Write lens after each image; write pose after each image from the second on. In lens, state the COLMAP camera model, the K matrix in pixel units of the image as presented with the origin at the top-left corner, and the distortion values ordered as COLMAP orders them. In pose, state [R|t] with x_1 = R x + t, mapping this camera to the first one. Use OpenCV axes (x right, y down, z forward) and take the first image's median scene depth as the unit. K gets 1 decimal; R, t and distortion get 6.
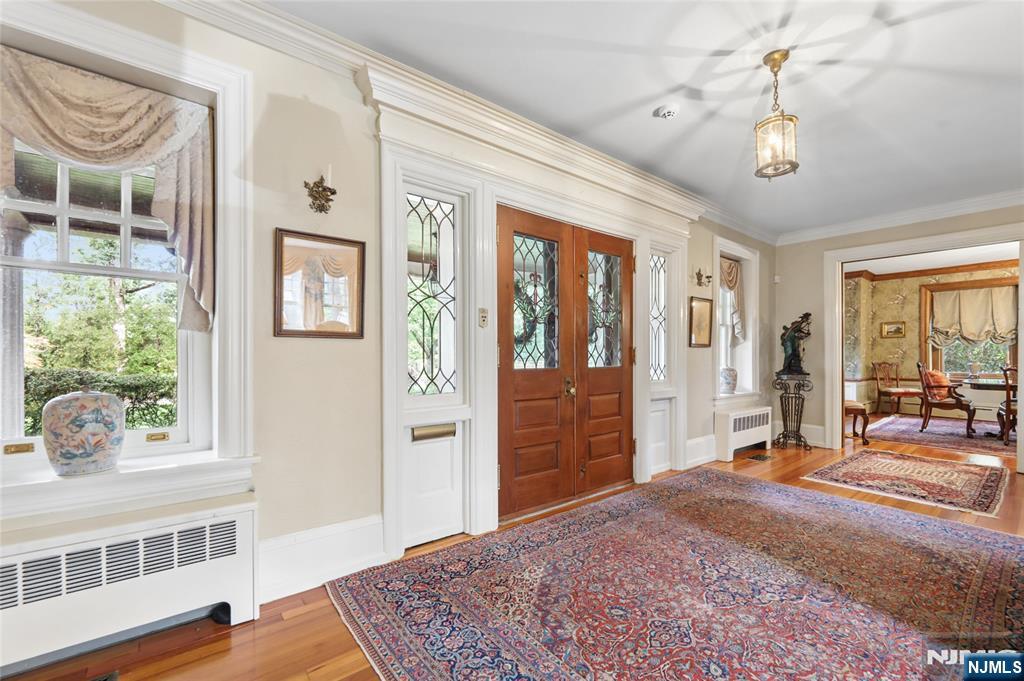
lens RADIAL K [[423.6, 0, 515.3], [0, 423.6, 358.7], [0, 0, 1]] dist [-0.004285, 0.000077]
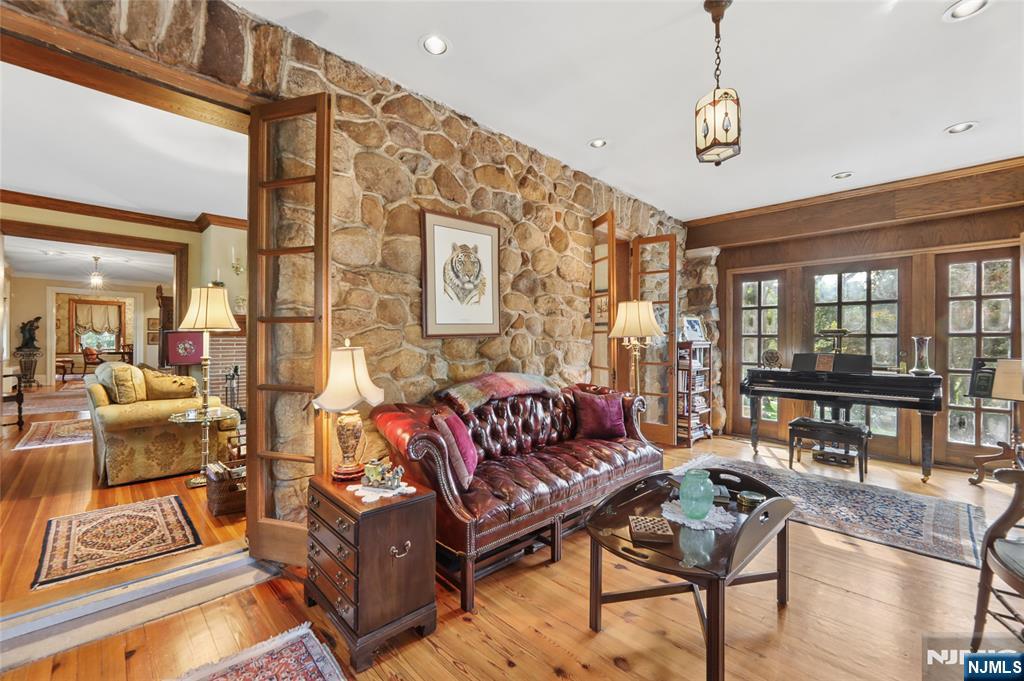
lens RADIAL K [[423.6, 0, 515.0], [0, 423.6, 344.8], [0, 0, 1]] dist [-0.004285, 0.000077]
pose [[-0.108359, -0.002856, 0.994108, -1.314240], [0.001139, 0.999995, 0.002997, 0.015345], [-0.994111, 0.001457, -0.108355, -0.864051]]
